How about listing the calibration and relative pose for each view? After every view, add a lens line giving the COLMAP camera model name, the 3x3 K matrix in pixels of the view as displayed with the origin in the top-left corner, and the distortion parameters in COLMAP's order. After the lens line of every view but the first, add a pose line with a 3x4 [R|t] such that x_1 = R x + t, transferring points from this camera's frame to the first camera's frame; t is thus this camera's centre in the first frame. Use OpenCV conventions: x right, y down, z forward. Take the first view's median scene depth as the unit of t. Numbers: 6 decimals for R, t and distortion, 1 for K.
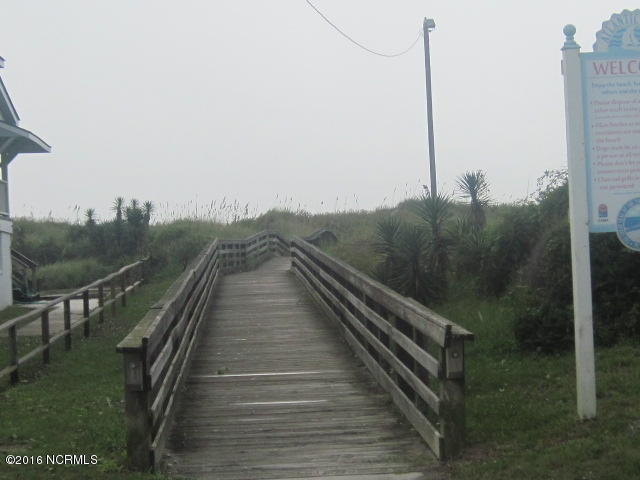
lens RADIAL K [[1271.7, 0, 320.0], [0, 1271.7, 240.0], [0, 0, 1]] dist [-0.077678, -0.108562]
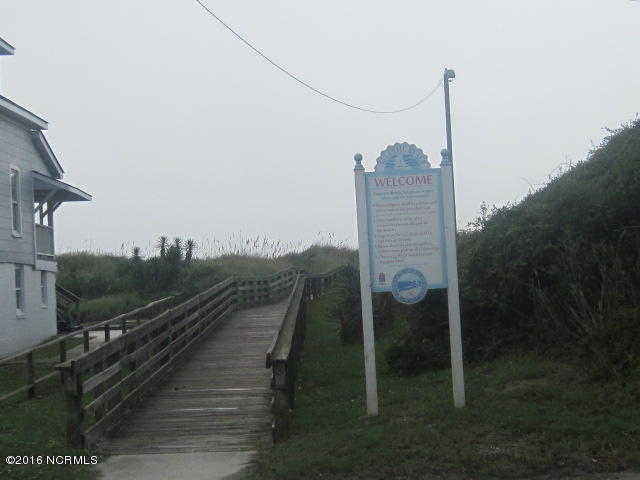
lens RADIAL K [[1271.7, 0, 320.0], [0, 1271.7, 240.0], [0, 0, 1]] dist [-0.077678, -0.108562]
pose [[0.998298, -0.002290, -0.058272, 0.062358], [0.001002, 0.999754, -0.022139, -0.008948], [0.058308, 0.022043, 0.998055, -0.131904]]
